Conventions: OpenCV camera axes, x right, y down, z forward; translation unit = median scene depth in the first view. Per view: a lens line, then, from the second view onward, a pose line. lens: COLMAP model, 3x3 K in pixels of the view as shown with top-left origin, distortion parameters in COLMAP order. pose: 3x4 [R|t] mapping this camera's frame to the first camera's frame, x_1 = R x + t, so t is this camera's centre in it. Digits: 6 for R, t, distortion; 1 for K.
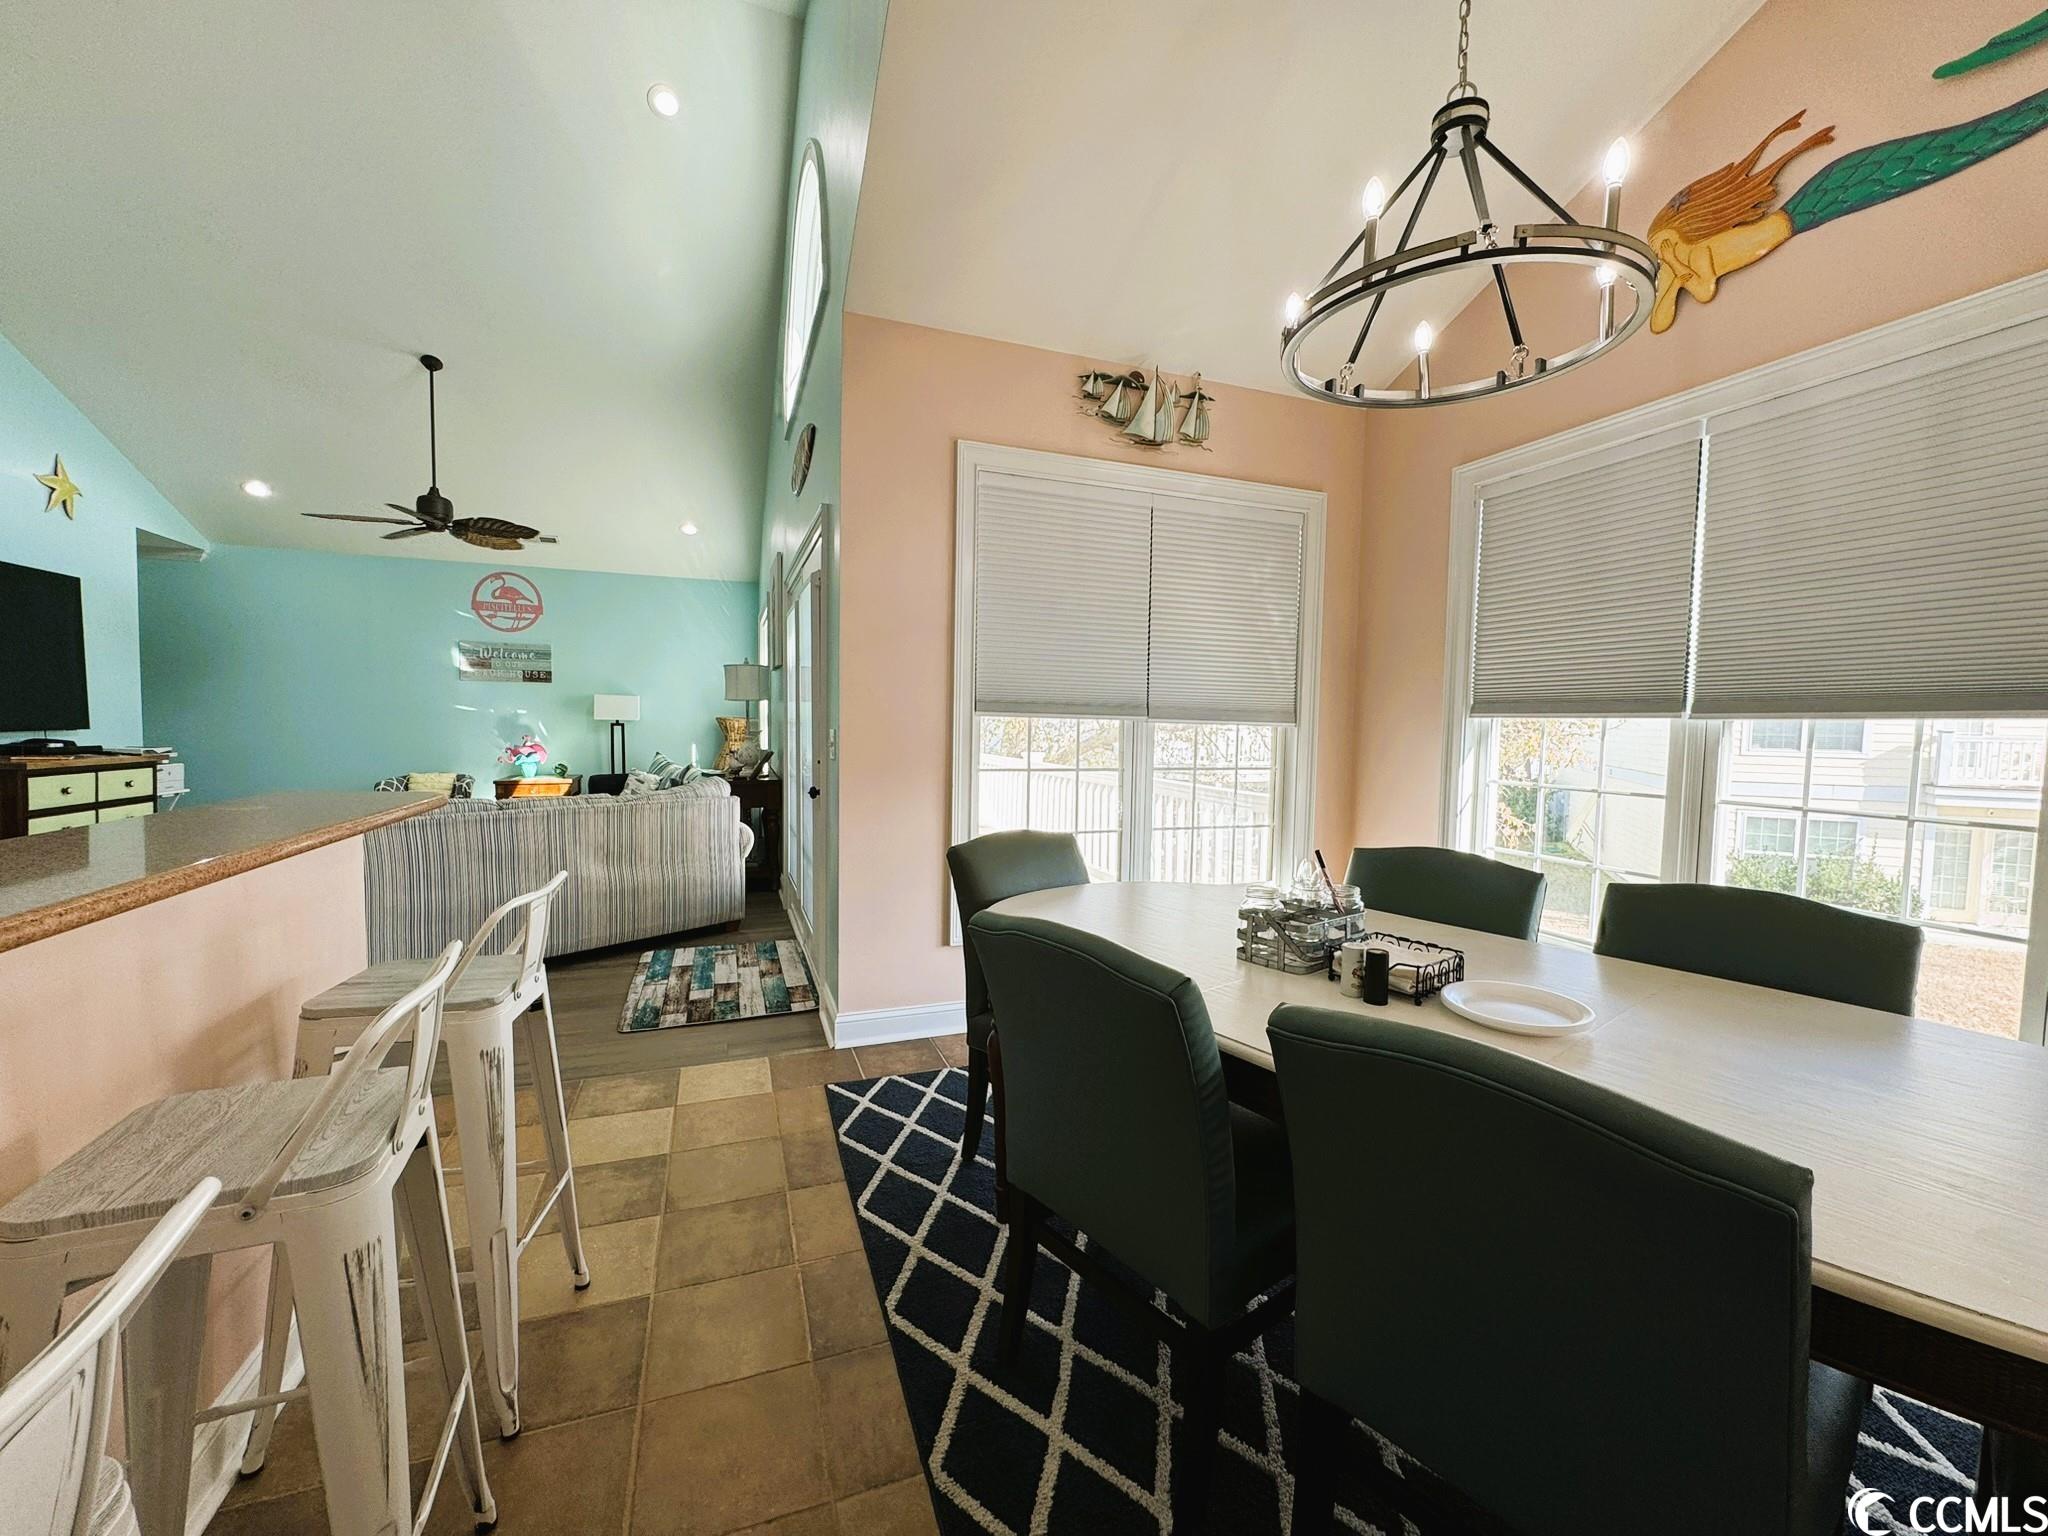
lens RADIAL K [[811.6, 0, 1023.8], [0, 811.6, 767.0], [0, 0, 1]] dist [-0.001246, -0.000168]
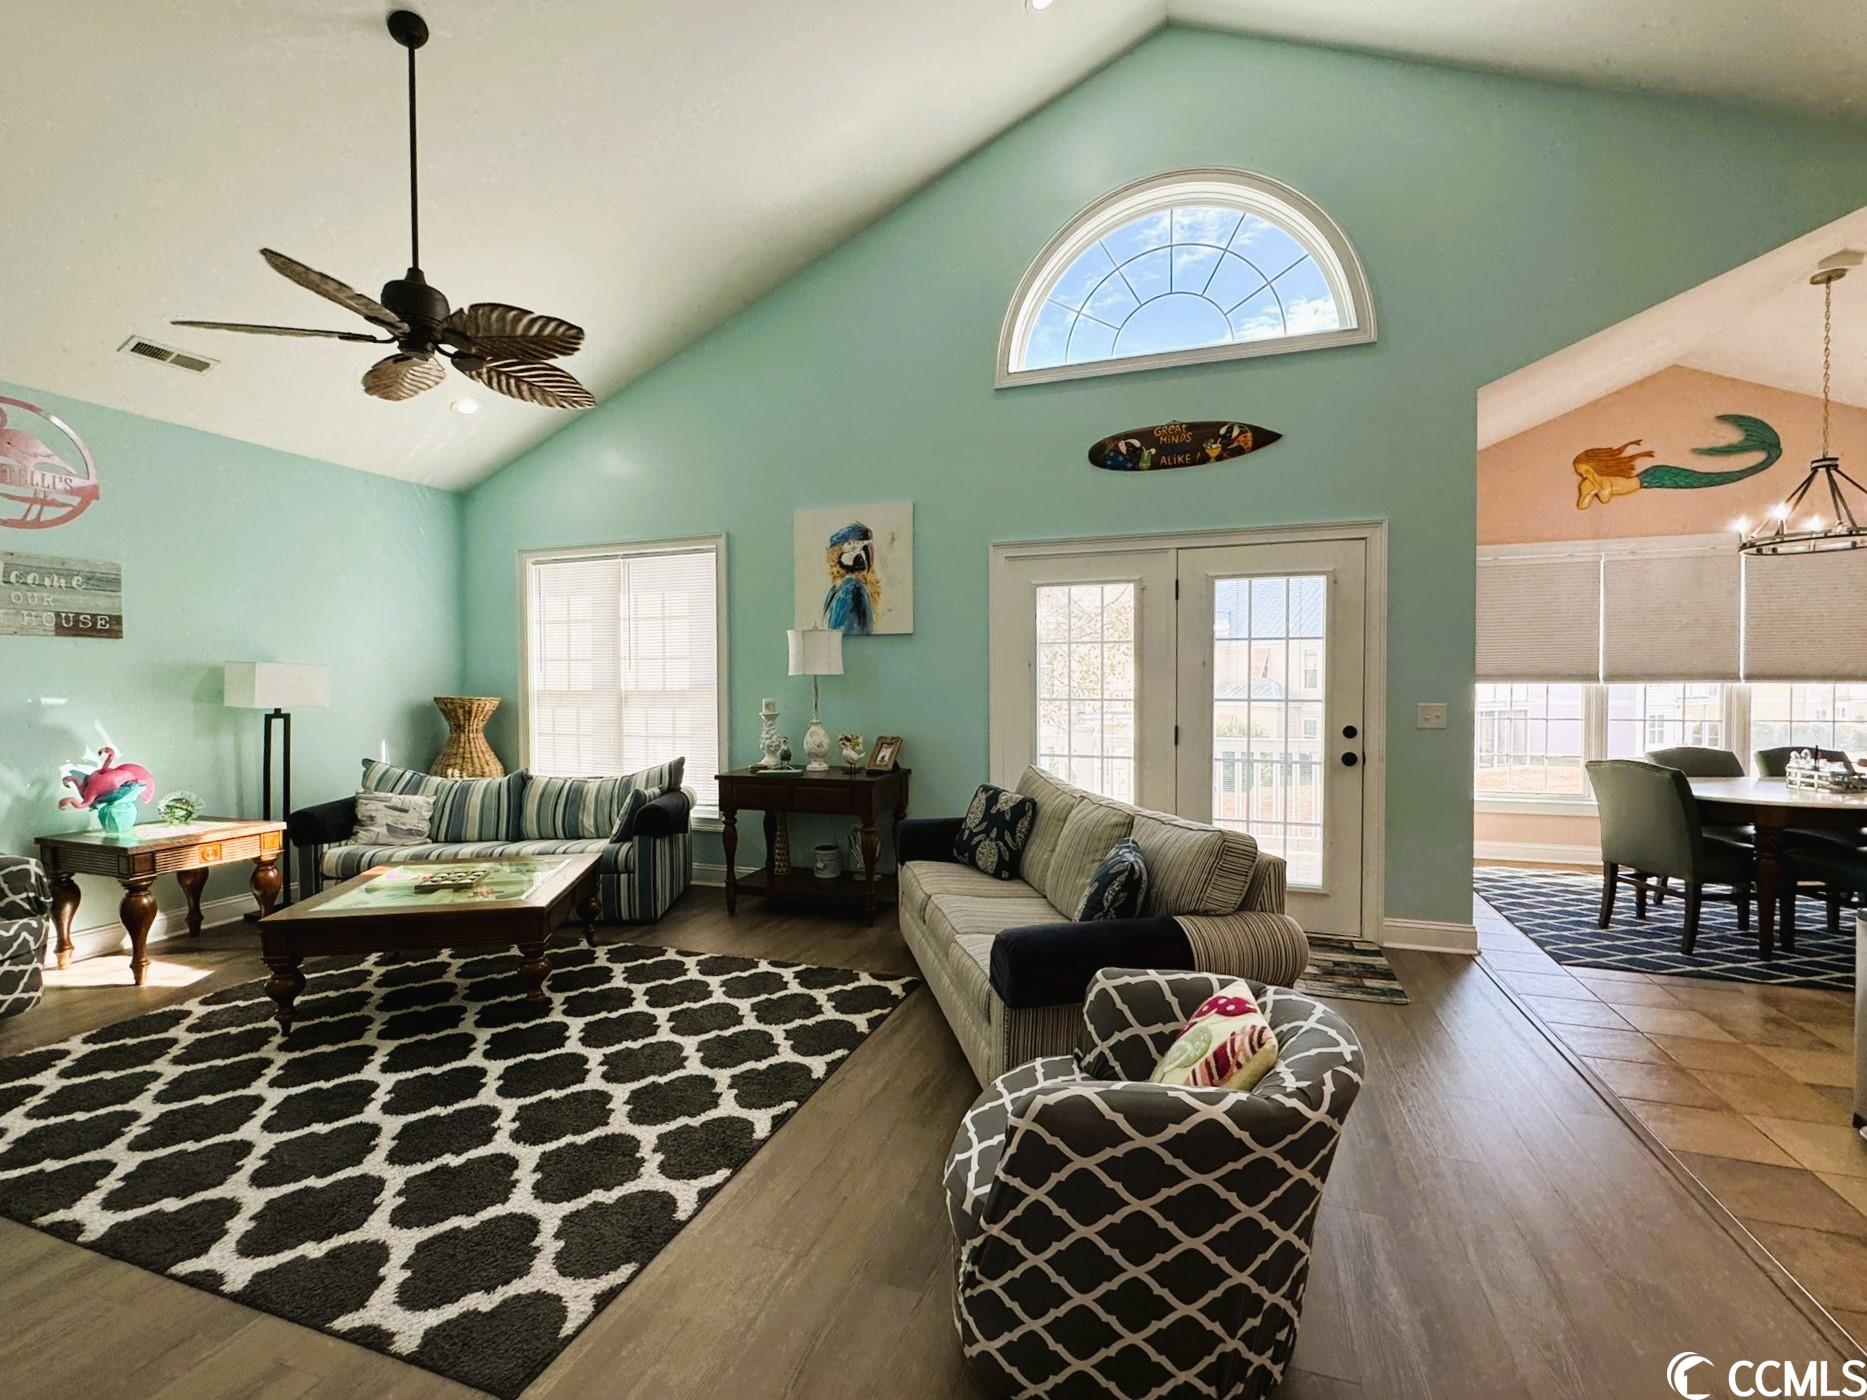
lens RADIAL K [[813.7, 0, 932.9], [0, 813.7, 699.5], [0, 0, 1]] dist [-0.000606, -0.000561]
pose [[0.638701, -0.035503, 0.768636, -1.634078], [0.058204, 0.998302, -0.002254, -0.092655], [-0.767251, 0.046177, 0.639683, 0.762988]]
